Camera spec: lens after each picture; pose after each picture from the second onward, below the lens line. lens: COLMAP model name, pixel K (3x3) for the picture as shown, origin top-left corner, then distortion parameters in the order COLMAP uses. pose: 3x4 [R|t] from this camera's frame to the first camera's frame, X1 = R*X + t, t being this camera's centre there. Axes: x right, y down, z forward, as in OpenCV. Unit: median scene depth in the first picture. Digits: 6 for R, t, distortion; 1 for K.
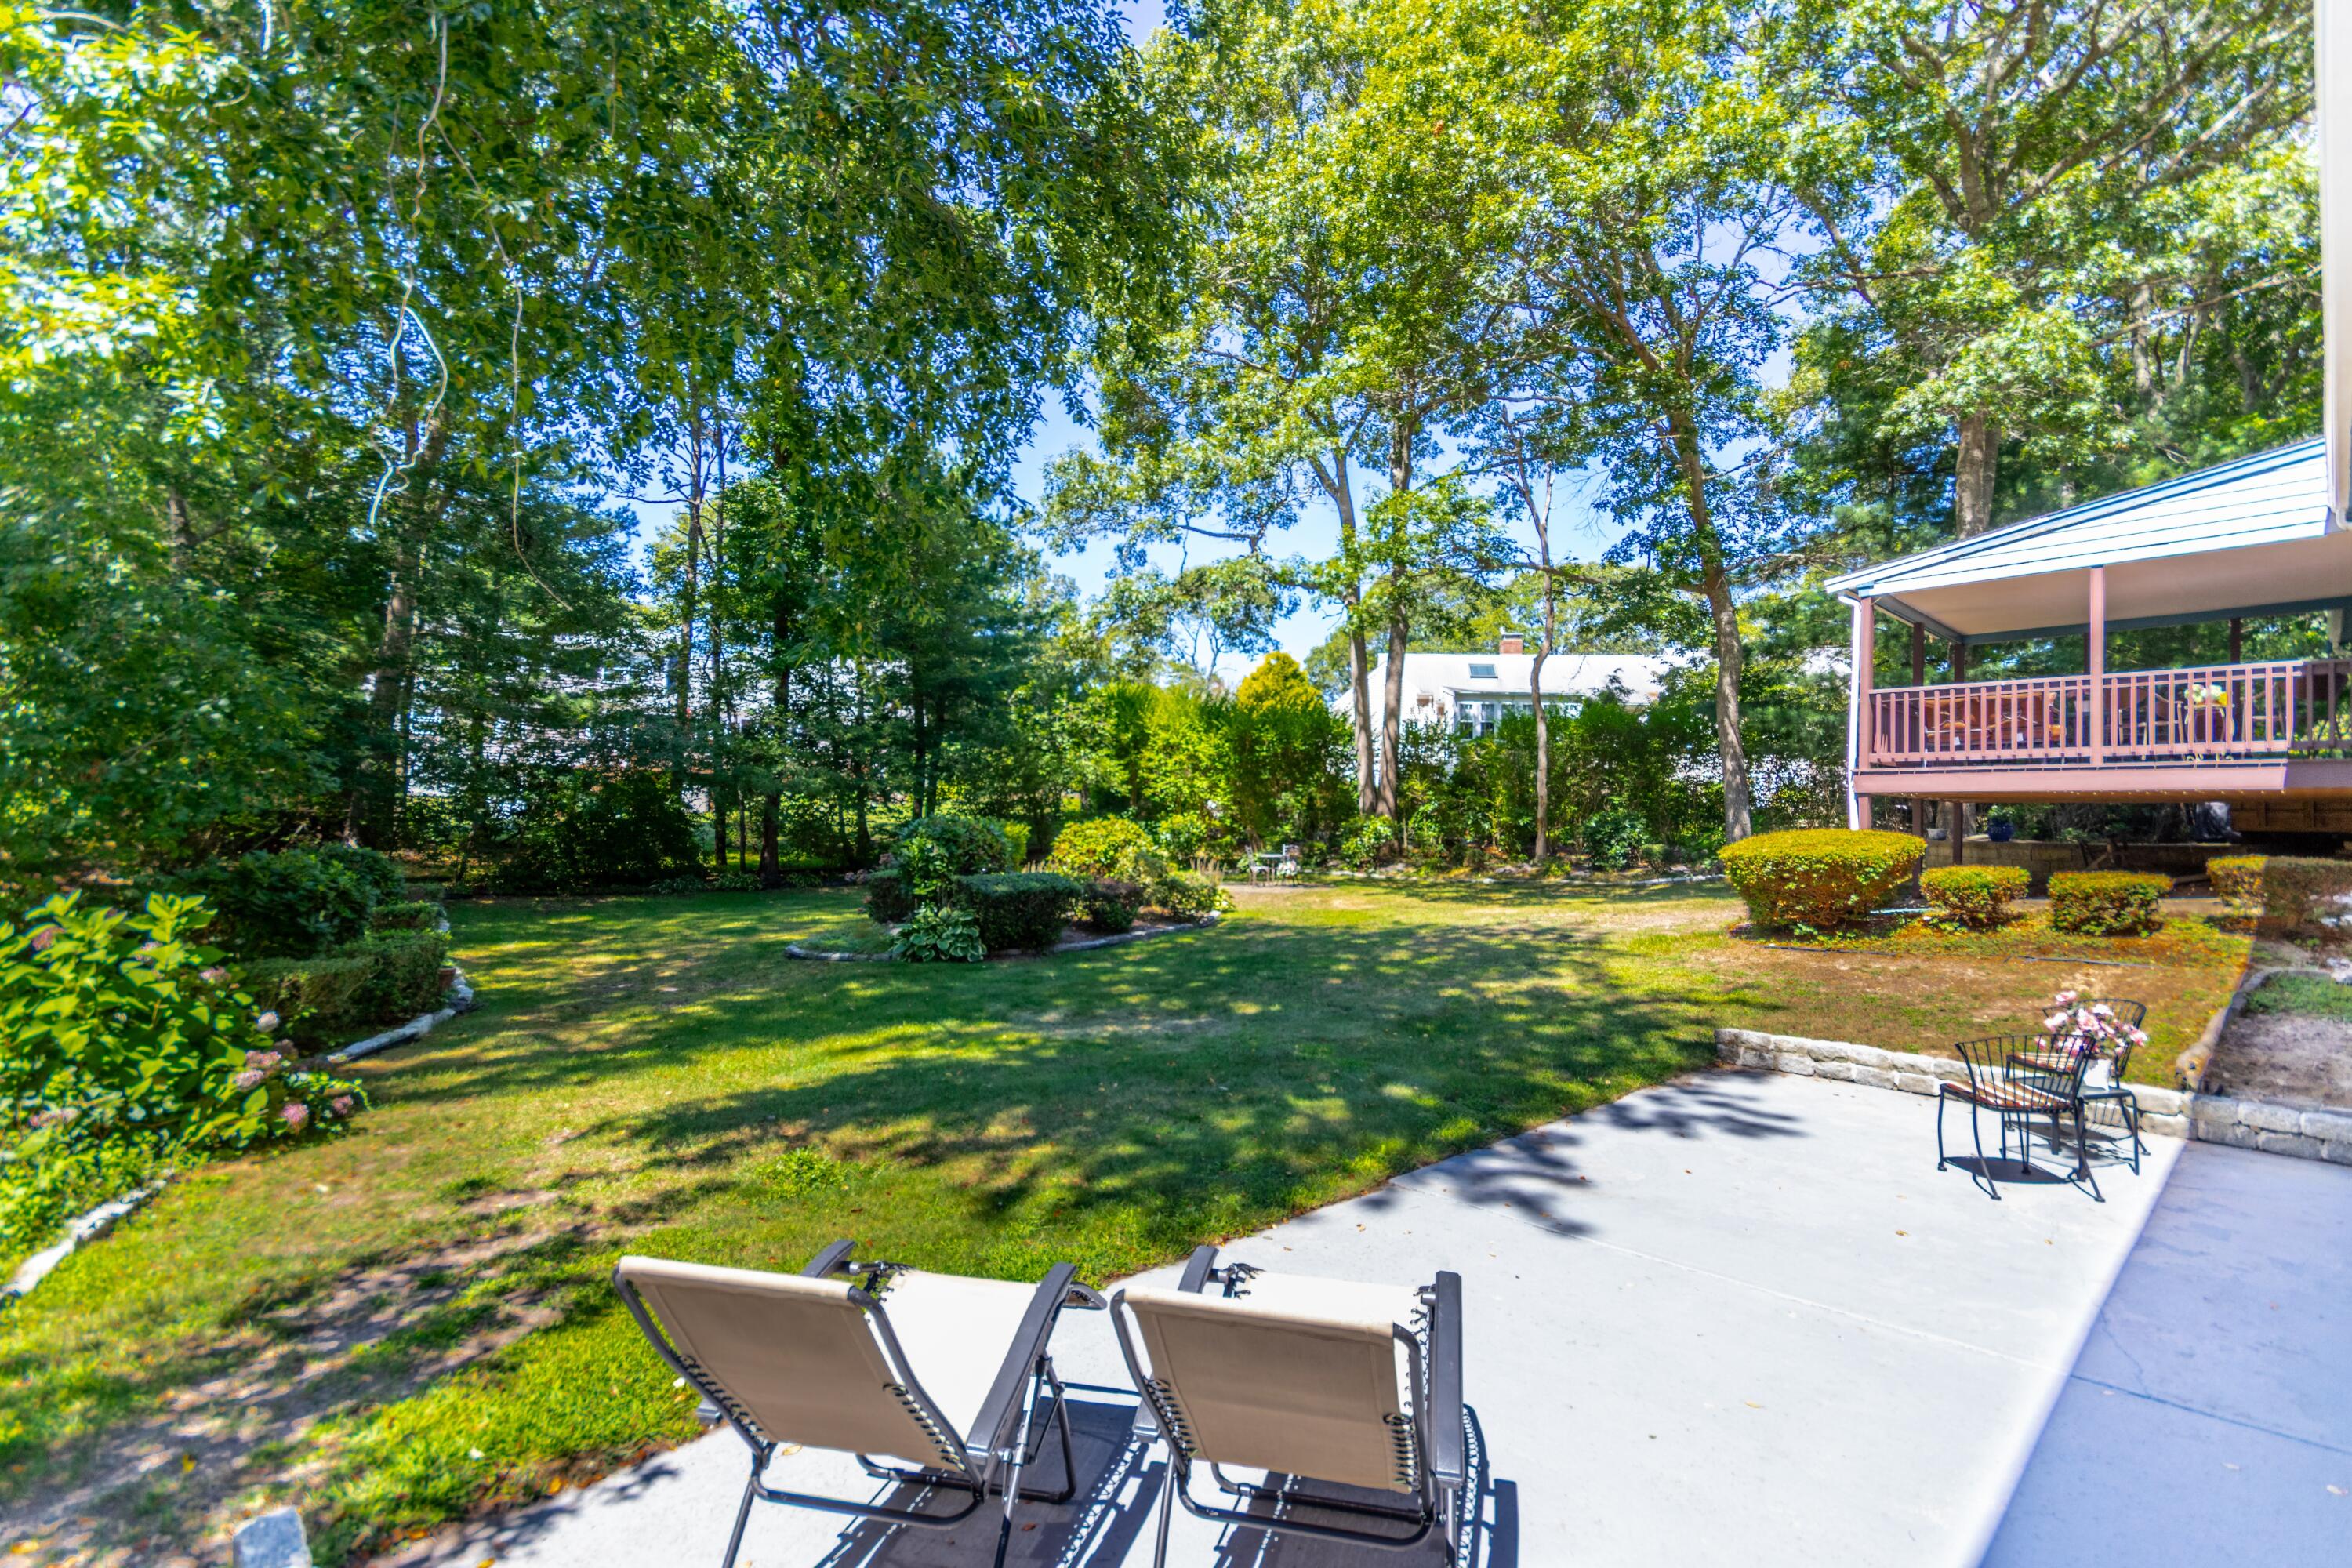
lens RADIAL K [[1096.7, 0, 1200.0], [0, 1096.7, 788.6], [0, 0, 1]] dist [0.011117, 0.000551]
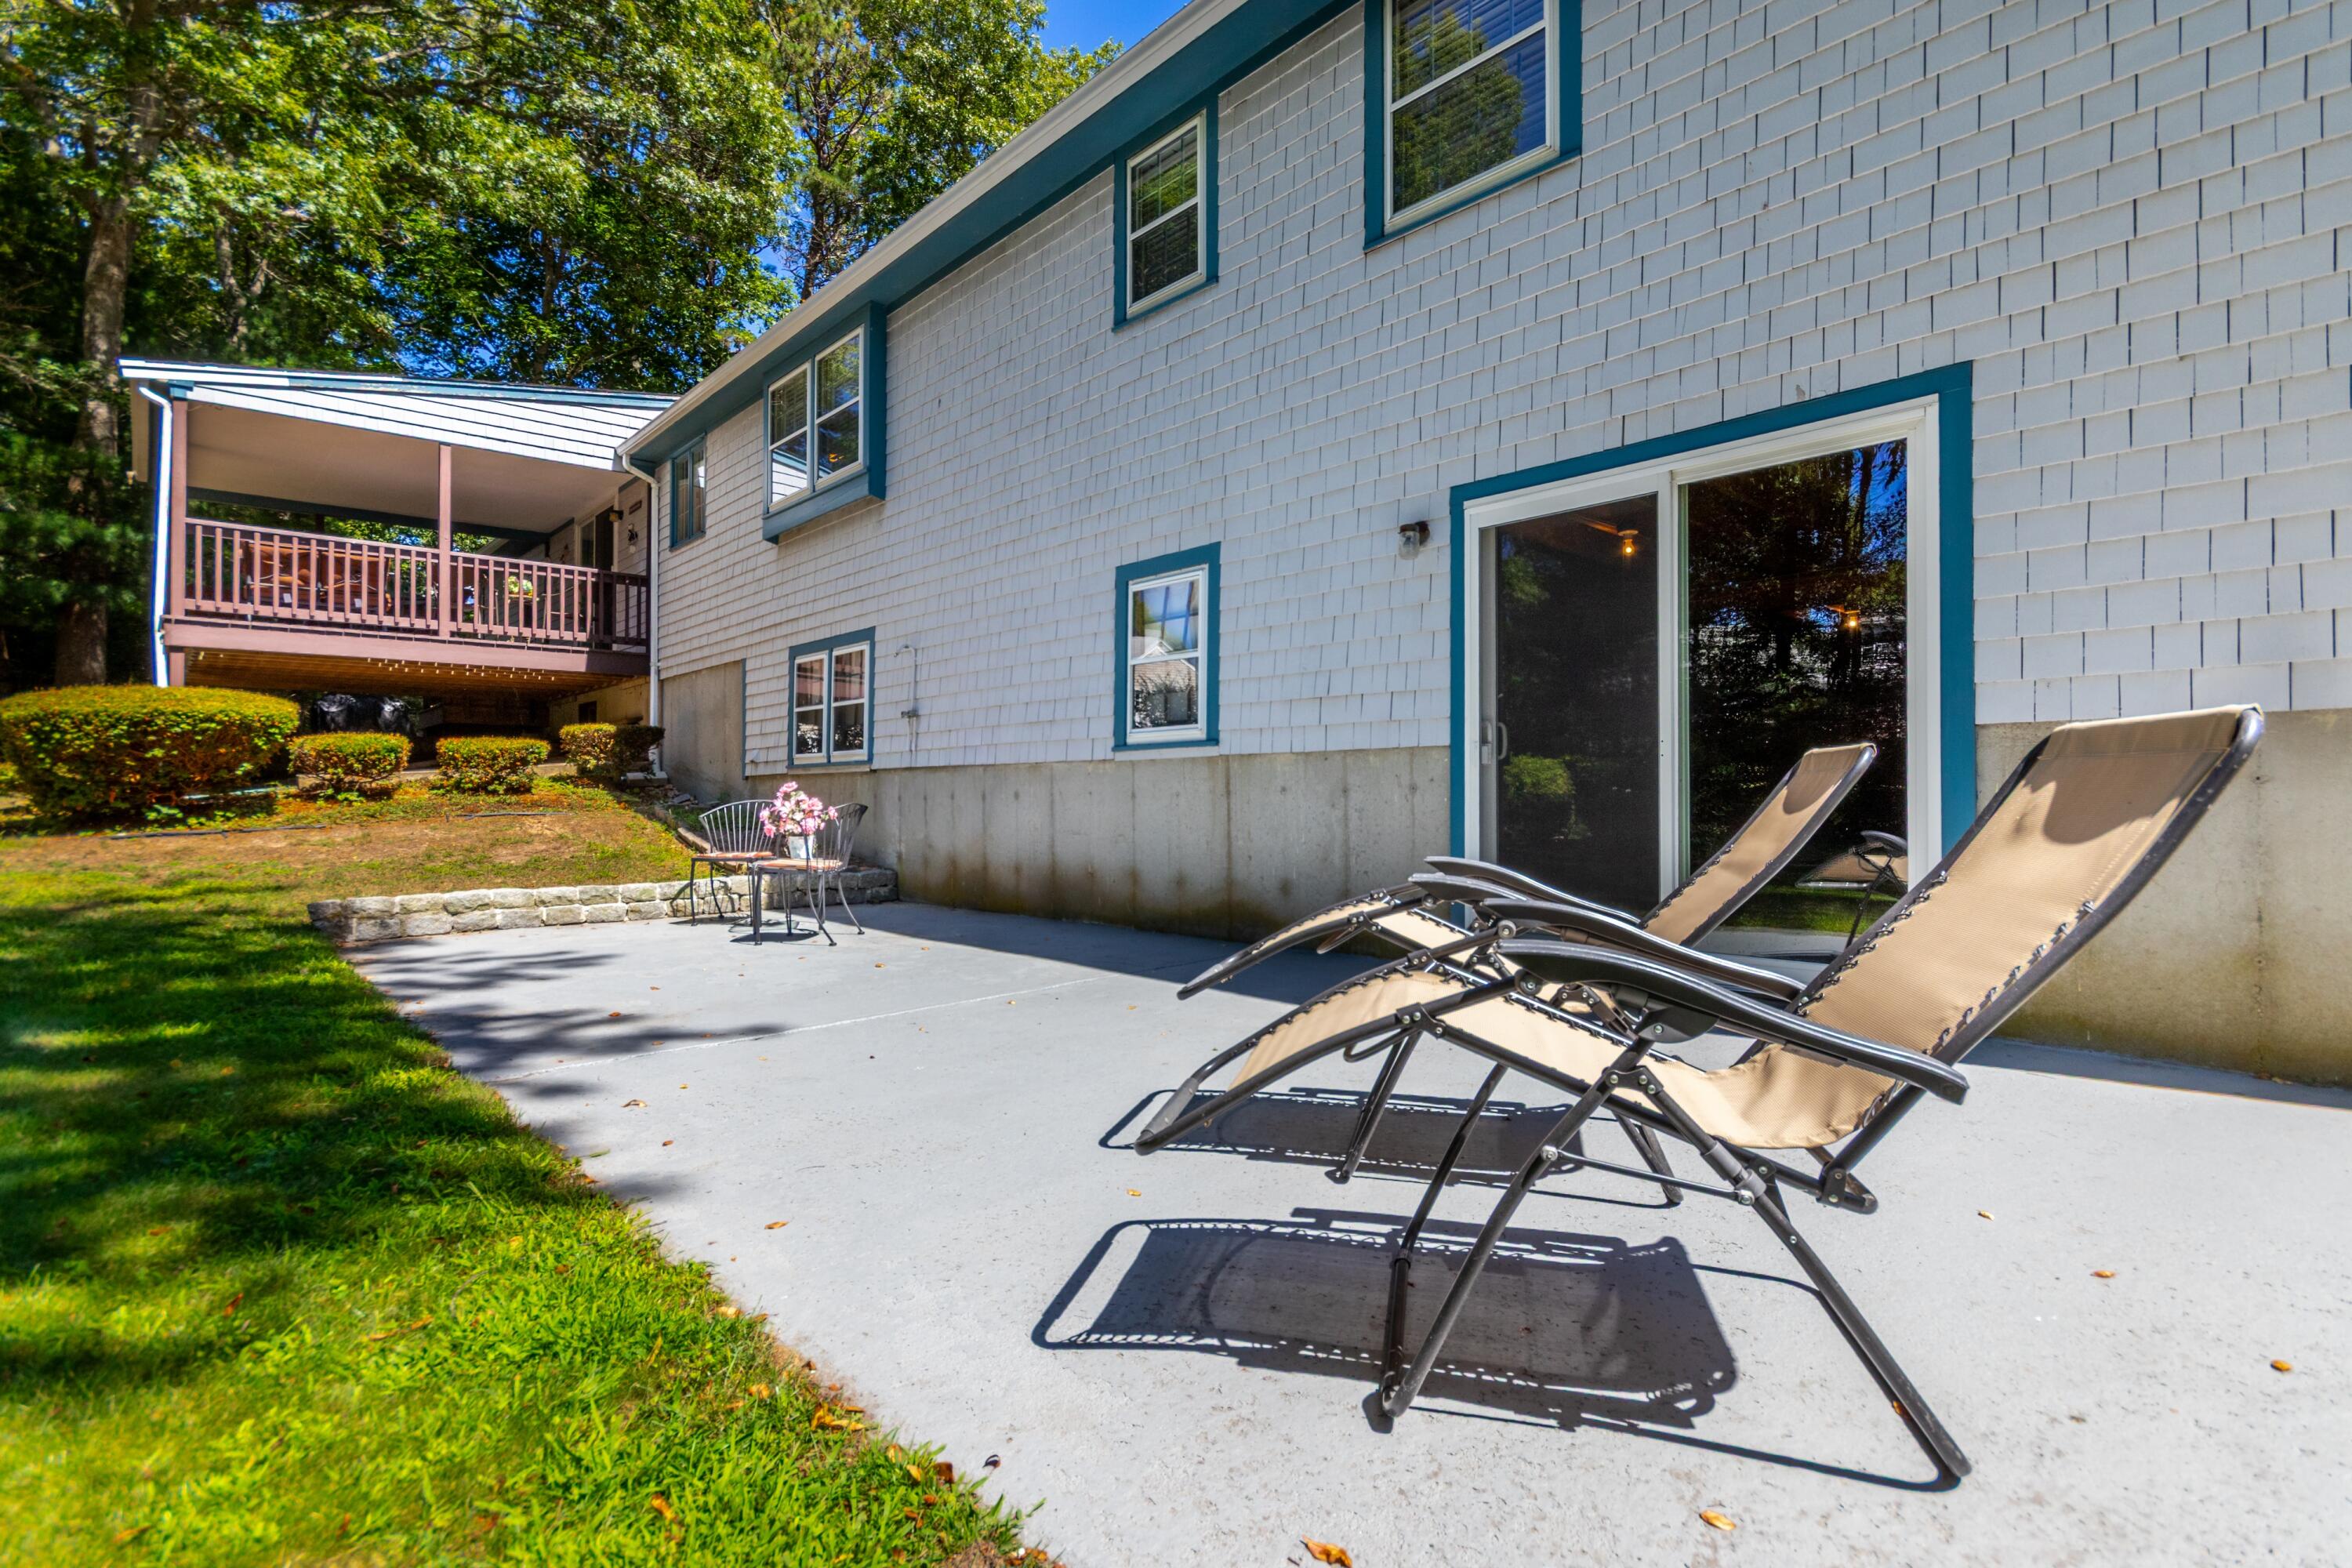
lens RADIAL K [[1096.7, 0, 1200.0], [0, 1096.7, 788.6], [0, 0, 1]] dist [0.011117, 0.000551]
pose [[0.011819, -0.018647, 0.999756, -0.208454], [-0.023772, 0.999538, 0.018924, 0.081804], [-0.999648, -0.023990, 0.011371, 0.282564]]
